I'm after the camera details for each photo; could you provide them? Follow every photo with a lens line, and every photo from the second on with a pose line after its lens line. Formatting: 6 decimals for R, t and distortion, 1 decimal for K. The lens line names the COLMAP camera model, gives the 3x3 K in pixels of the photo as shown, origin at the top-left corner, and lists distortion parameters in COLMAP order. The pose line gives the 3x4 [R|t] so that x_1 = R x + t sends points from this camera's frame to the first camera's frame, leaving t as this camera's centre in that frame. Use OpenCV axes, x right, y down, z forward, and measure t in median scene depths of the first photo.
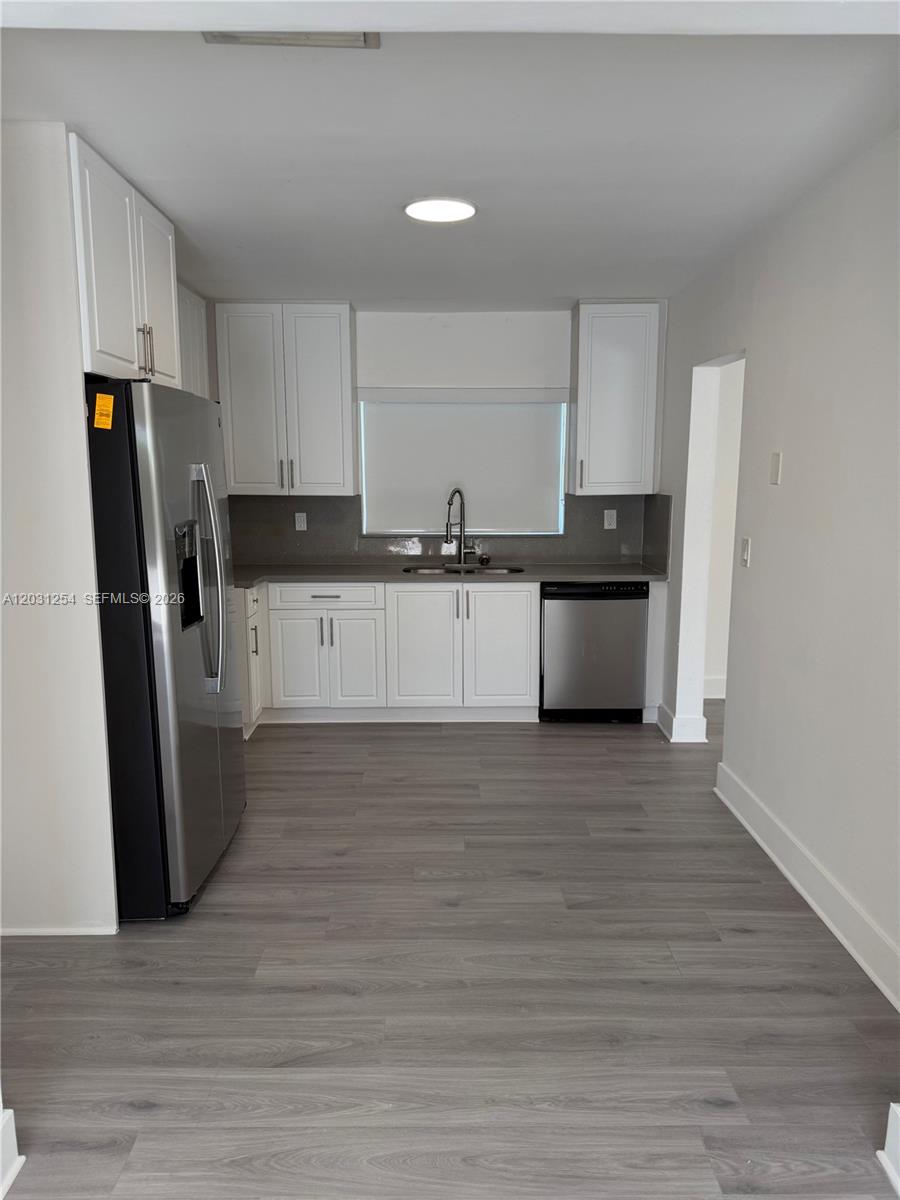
lens RADIAL K [[865.5, 0, 450.0], [0, 865.5, 600.0], [0, 0, 1]] dist [0.002258, -0.001176]
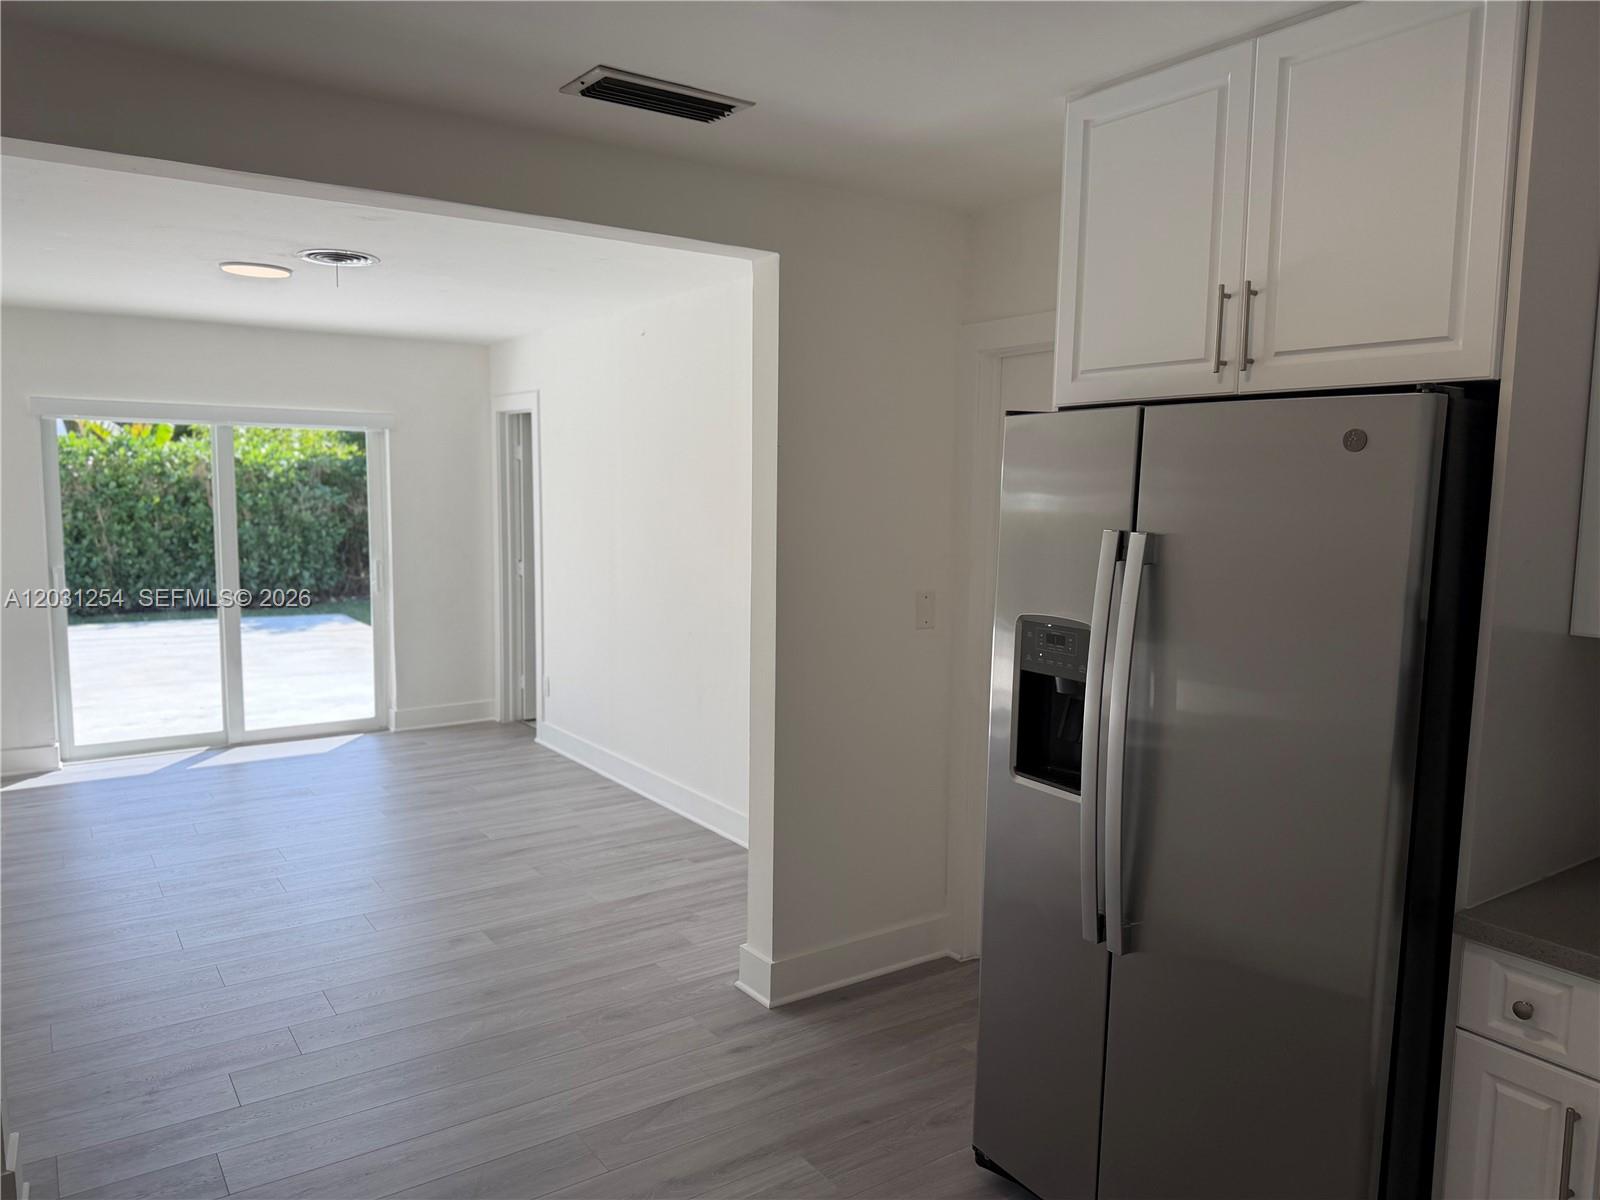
lens RADIAL K [[1154.0, 0, 800.0], [0, 1154.0, 600.0], [0, 0, 1]] dist [0.002258, -0.001176]
pose [[-0.835642, 0.051645, -0.546841, 0.391396], [-0.085316, 0.971283, 0.222104, -0.354681], [0.542608, 0.232254, -0.807239, 2.065051]]
